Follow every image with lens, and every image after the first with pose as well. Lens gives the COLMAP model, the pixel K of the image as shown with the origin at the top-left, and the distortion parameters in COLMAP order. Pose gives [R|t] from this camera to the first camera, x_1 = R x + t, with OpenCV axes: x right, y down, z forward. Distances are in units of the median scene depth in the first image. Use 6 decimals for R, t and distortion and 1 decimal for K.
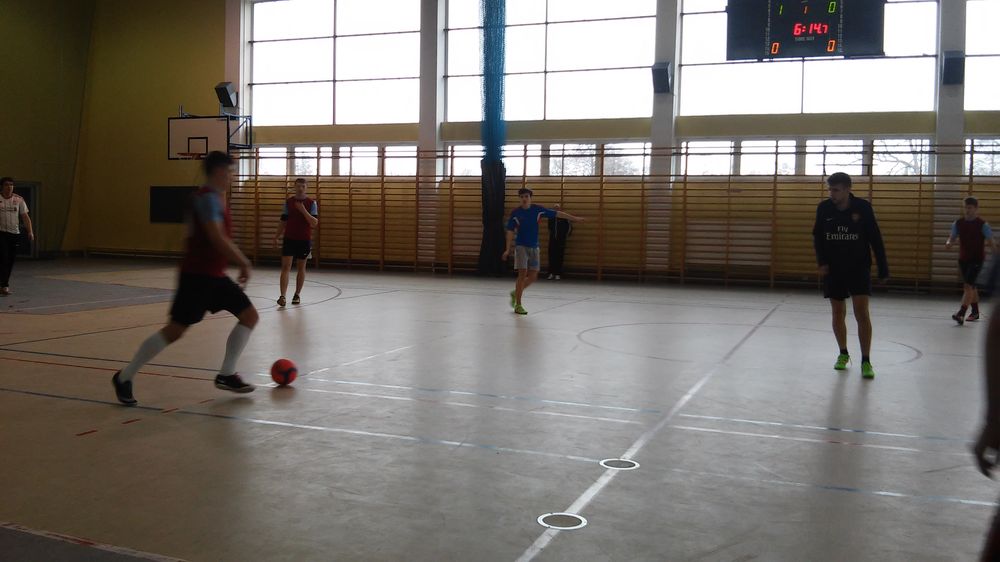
lens RADIAL K [[904.8, 0, 500.0], [0, 904.8, 281.0], [0, 0, 1]] dist [0.119076, -0.460358]
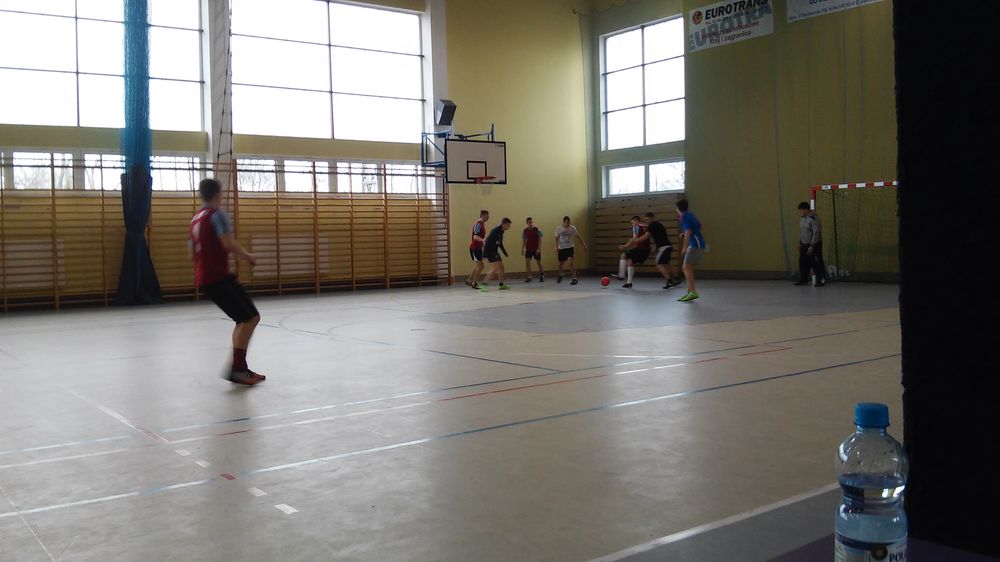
lens RADIAL K [[900.0, 0, 500.0], [0, 900.0, 281.0], [0, 0, 1]] dist [0.199473, -0.462390]
pose [[0.572132, -0.074770, 0.816746, -0.630217], [0.088164, 0.995672, 0.029391, -0.027095], [-0.815409, 0.055192, 0.576248, 0.235868]]
